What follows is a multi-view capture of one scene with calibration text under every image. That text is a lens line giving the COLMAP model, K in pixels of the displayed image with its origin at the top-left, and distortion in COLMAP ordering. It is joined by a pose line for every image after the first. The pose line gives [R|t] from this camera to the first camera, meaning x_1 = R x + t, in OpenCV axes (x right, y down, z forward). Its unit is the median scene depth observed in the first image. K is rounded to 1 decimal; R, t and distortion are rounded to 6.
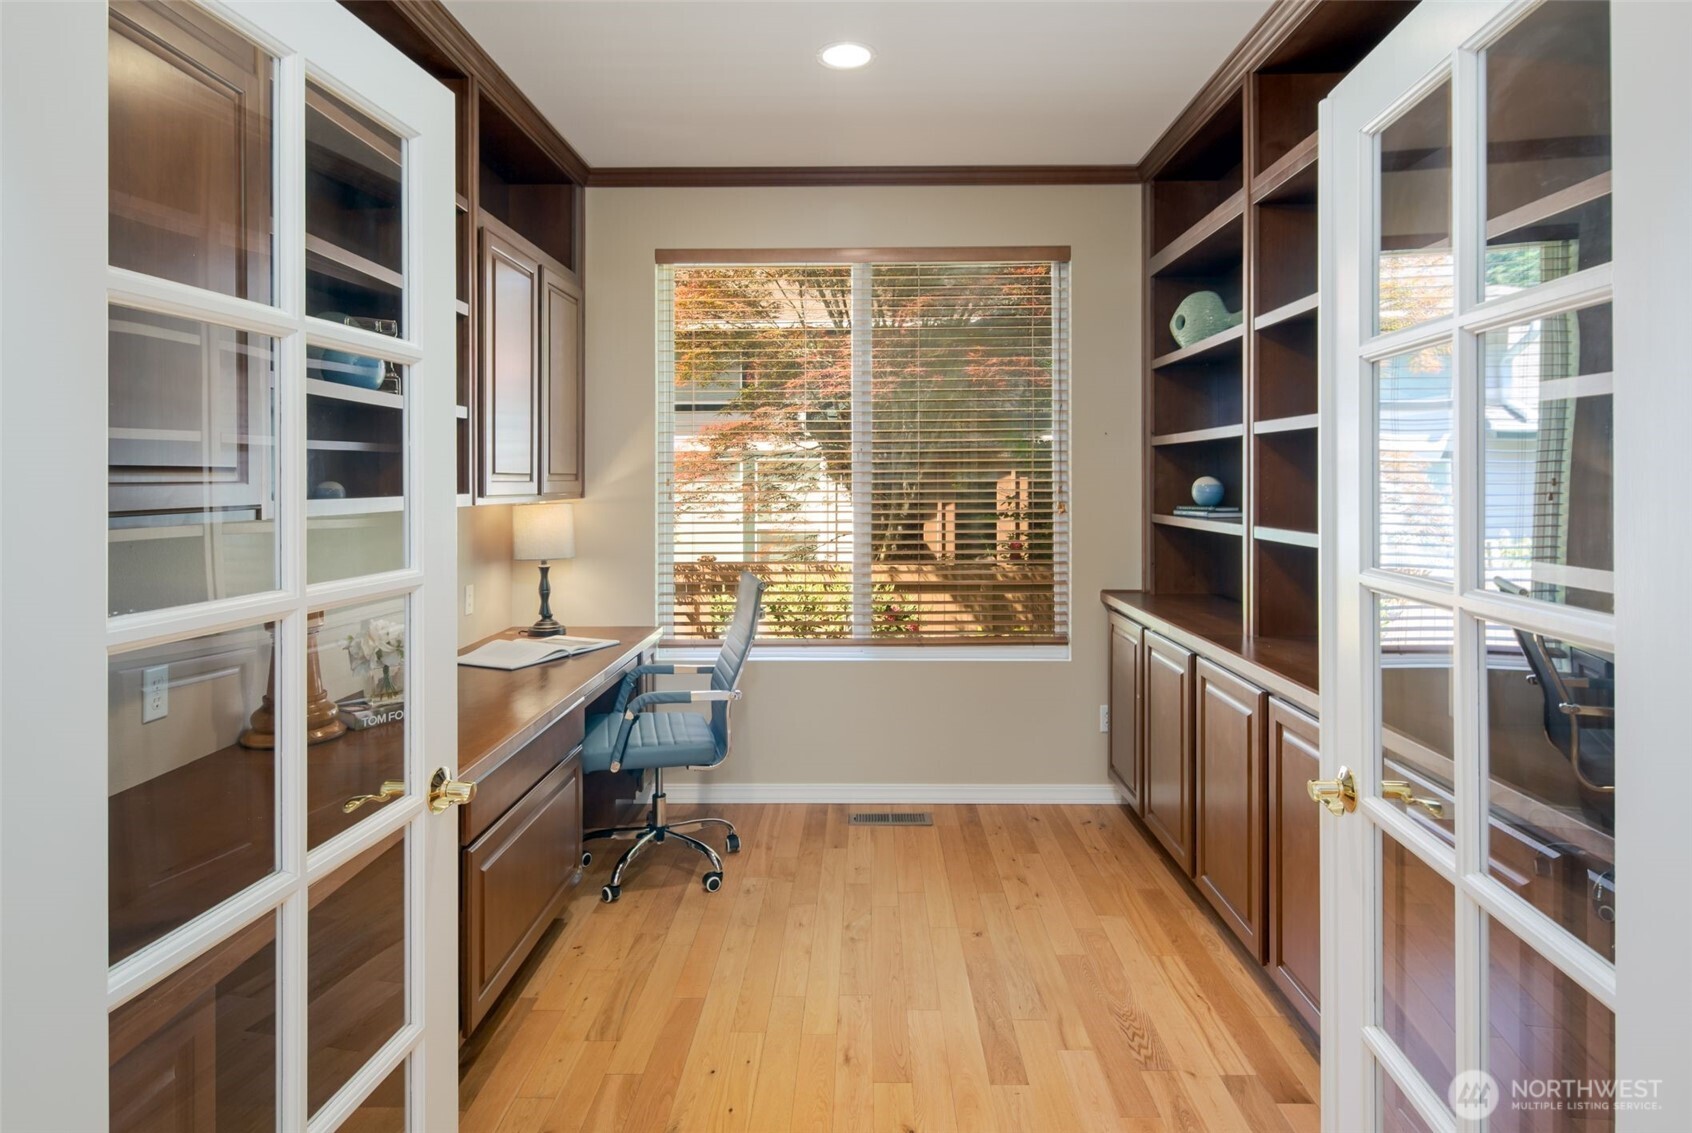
lens RADIAL K [[834.5, 0, 837.5], [0, 834.5, 491.0], [0, 0, 1]] dist [0.001650, -0.002384]
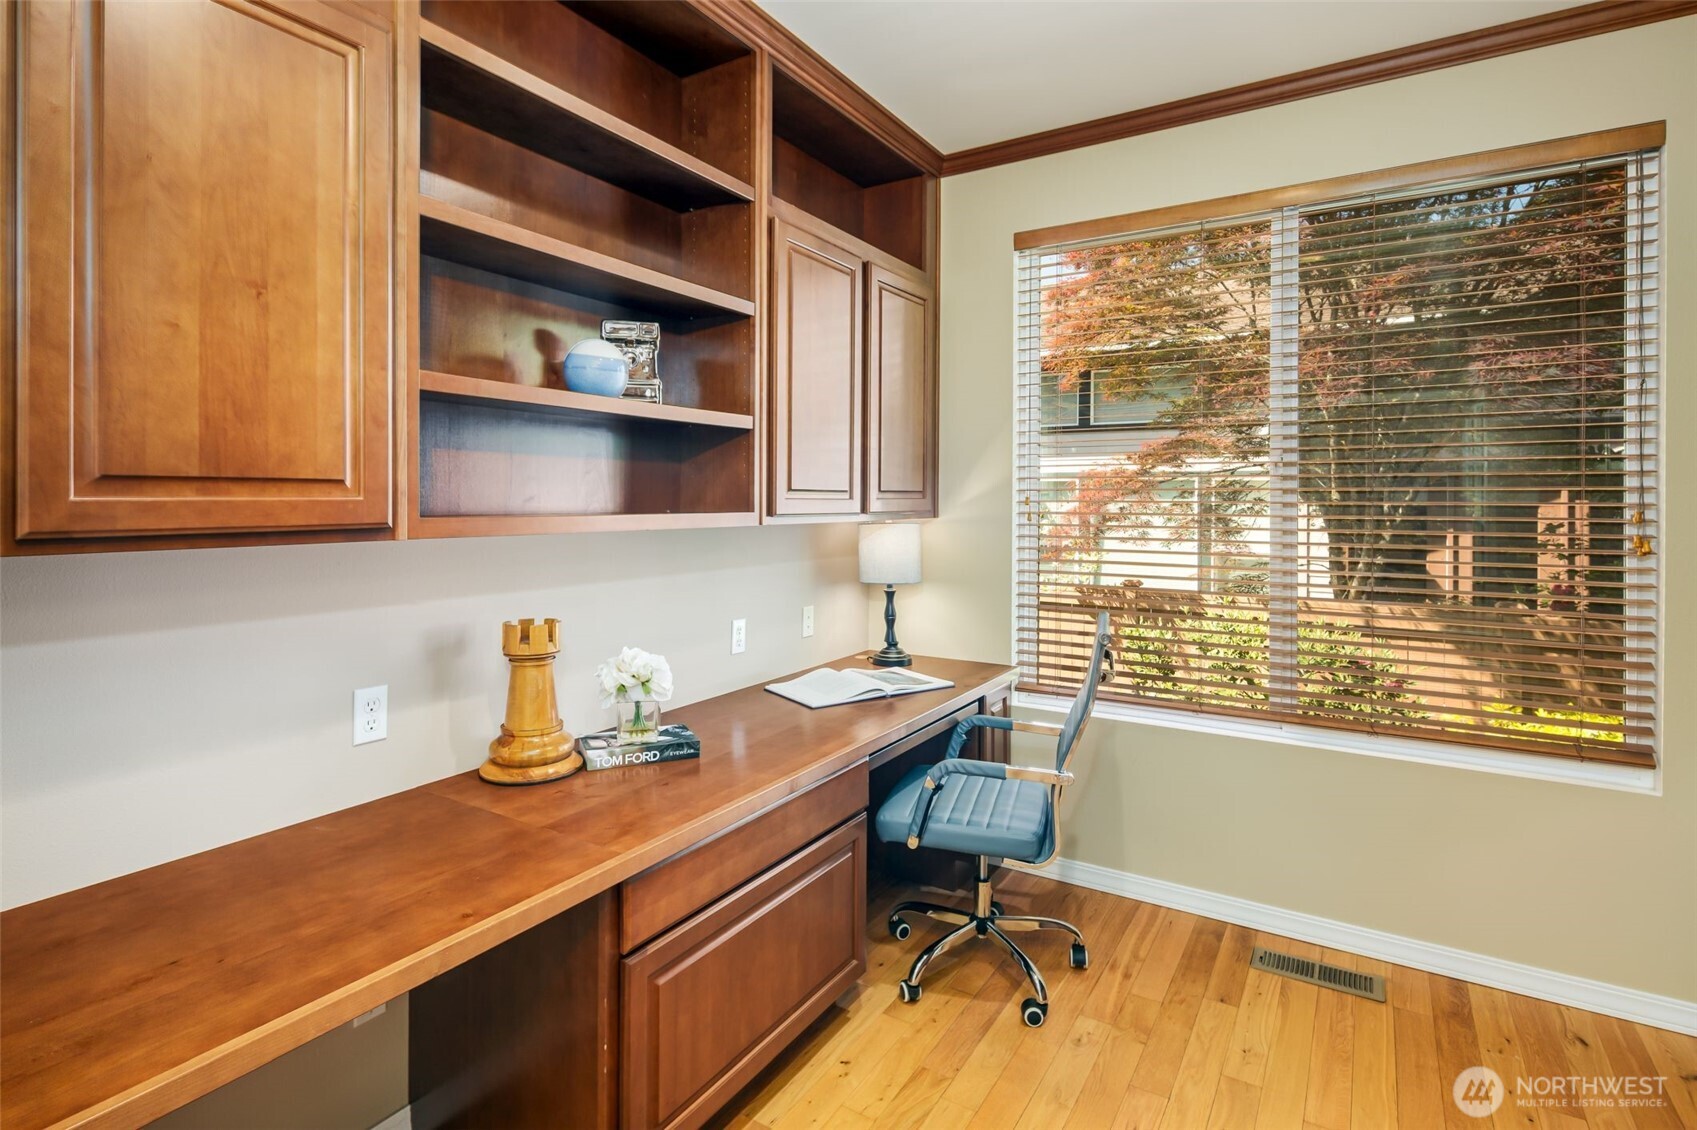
lens RADIAL K [[805.2, 0, 848.7], [0, 805.2, 502.8], [0, 0, 1]] dist [0.005926, -0.004673]
pose [[0.869586, 0.010080, -0.493678, 0.053980], [-0.014241, 0.999888, -0.004669, -0.002885], [0.493575, 0.011090, 0.869632, 0.200079]]
